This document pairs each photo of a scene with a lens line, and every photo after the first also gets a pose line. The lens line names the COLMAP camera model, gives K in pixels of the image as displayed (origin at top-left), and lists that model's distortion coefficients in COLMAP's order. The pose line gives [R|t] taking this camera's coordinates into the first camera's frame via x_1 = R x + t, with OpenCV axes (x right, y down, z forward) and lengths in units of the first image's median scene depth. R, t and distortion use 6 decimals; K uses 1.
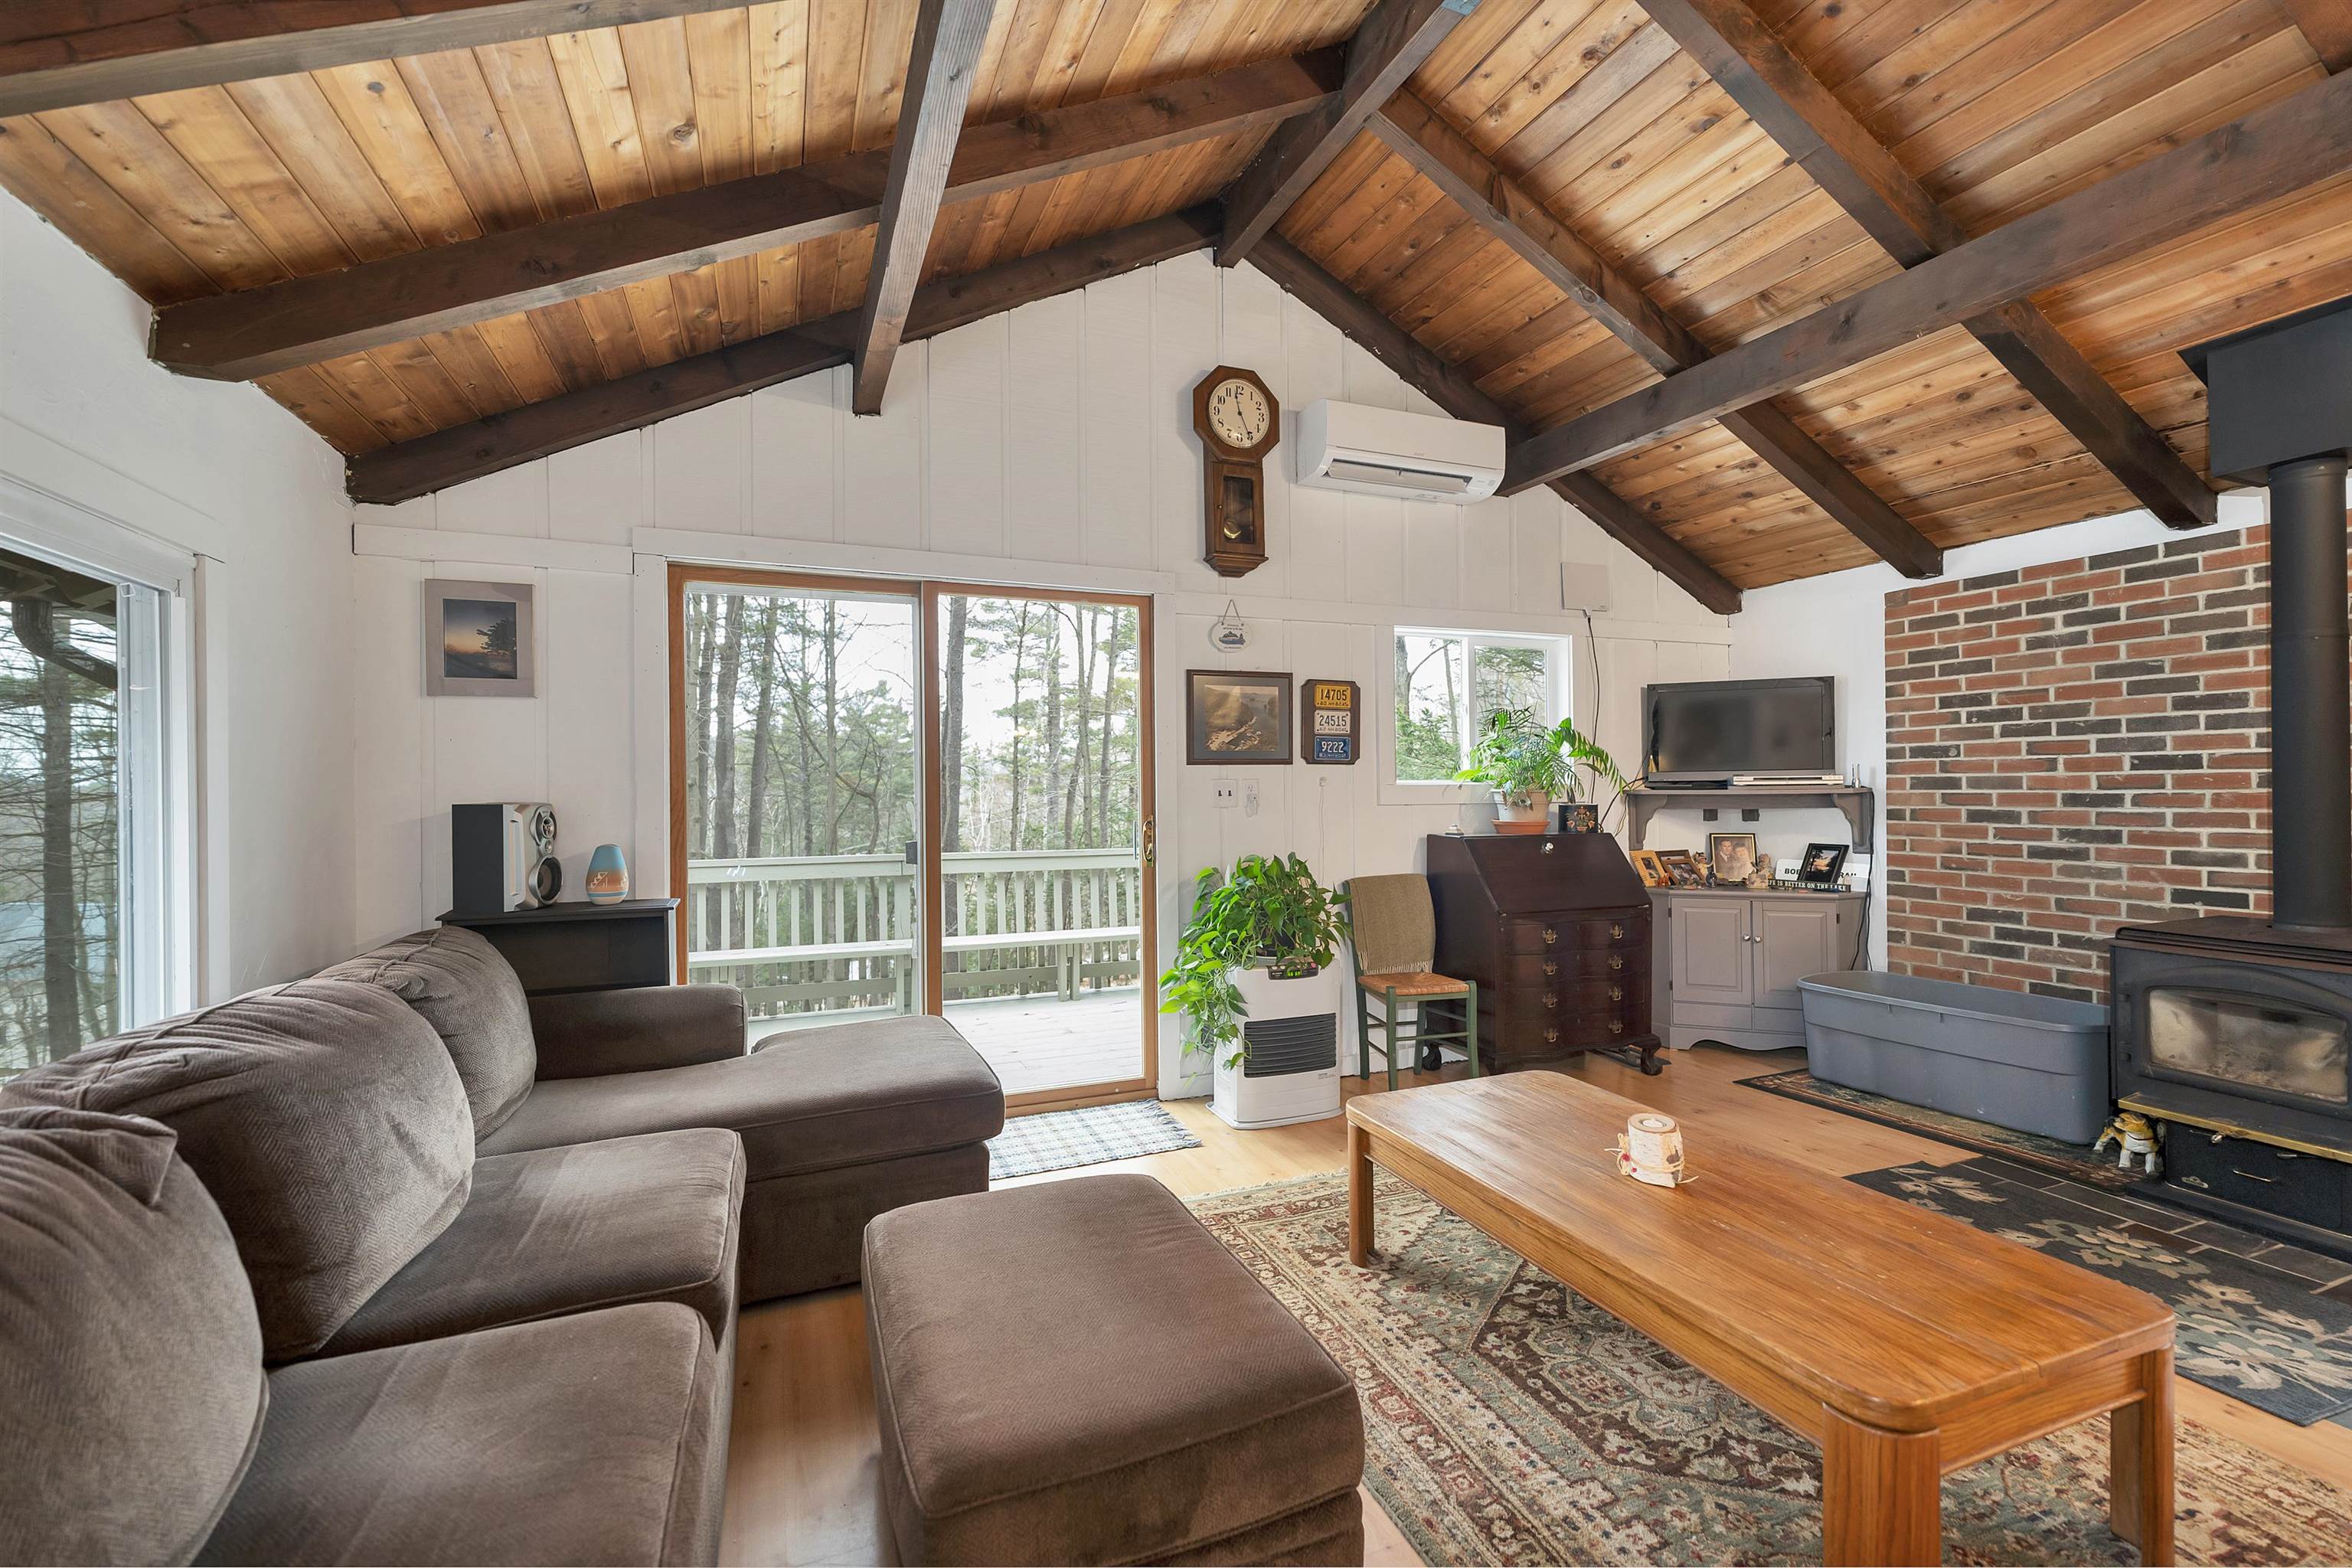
lens RADIAL K [[974.8, 0, 1187.3], [0, 974.8, 791.1], [0, 0, 1]] dist [-0.002278, 0.000112]
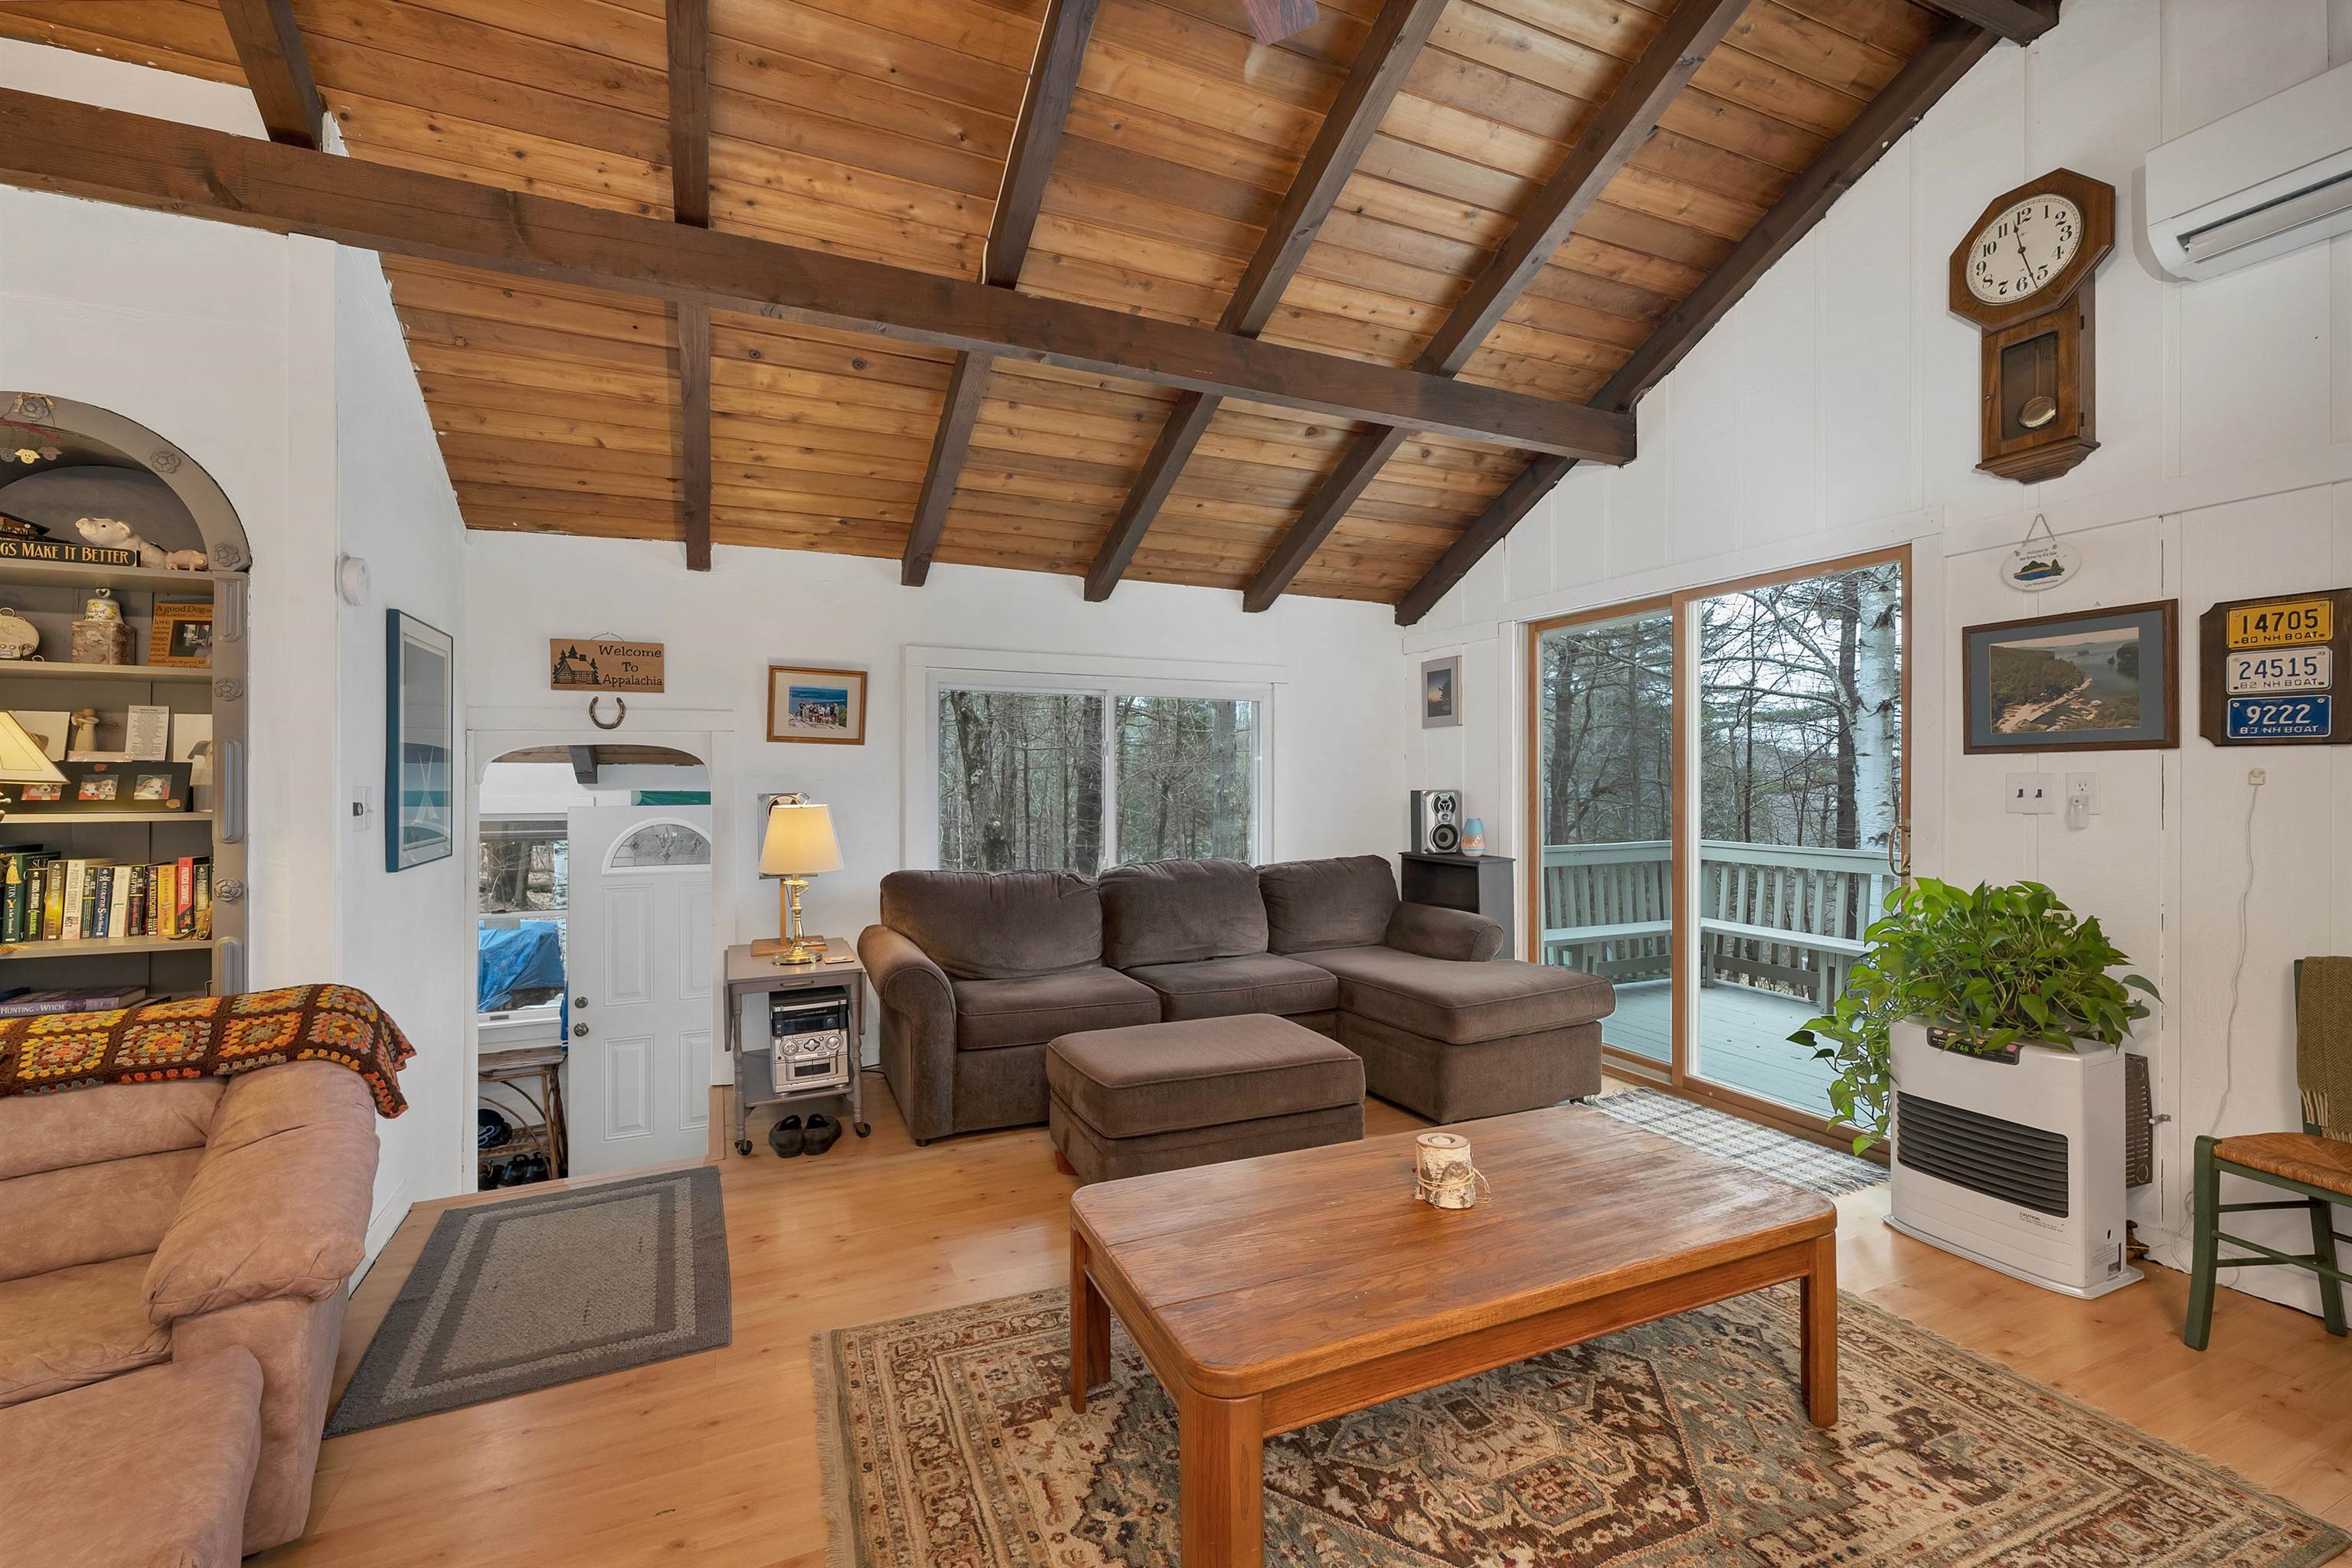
lens RADIAL K [[974.8, 0, 1179.9], [0, 974.8, 777.9], [0, 0, 1]] dist [-0.002278, 0.000112]
pose [[0.030807, 0.004622, -0.999515, 0.735156], [-0.001098, 0.999989, 0.004591, -0.011428], [0.999525, 0.000956, 0.030812, 0.375062]]
